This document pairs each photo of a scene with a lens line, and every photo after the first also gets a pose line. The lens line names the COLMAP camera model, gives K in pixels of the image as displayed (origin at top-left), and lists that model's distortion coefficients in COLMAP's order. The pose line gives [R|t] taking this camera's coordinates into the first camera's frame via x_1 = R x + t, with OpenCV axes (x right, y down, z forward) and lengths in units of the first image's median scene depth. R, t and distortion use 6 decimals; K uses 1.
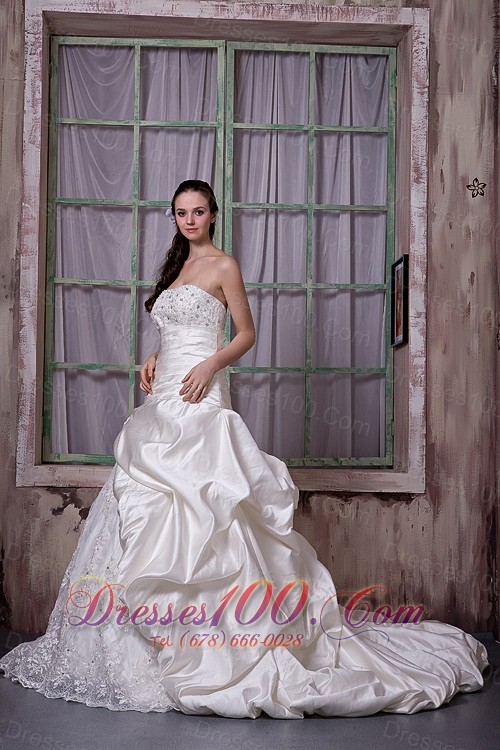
lens RADIAL K [[1329.6, 0, 250.0], [0, 1329.6, 374.5], [0, 0, 1]] dist [-0.018749, 0.000000]
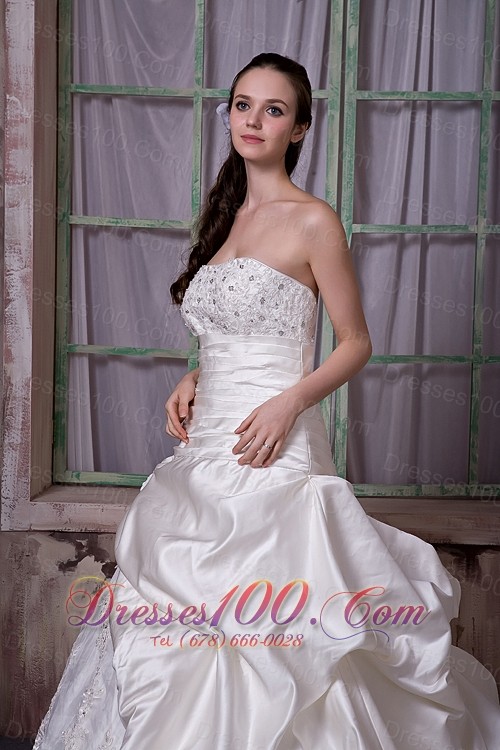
lens RADIAL K [[1428.0, 0, 235.6], [0, 1428.0, 401.4], [0, 0, 1]] dist [0.135628, 0.000000]
pose [[0.992042, 0.020633, -0.124206, 0.017365], [-0.009108, 0.995657, 0.092650, -0.049909], [0.125578, -0.090782, 0.987921, 0.340848]]
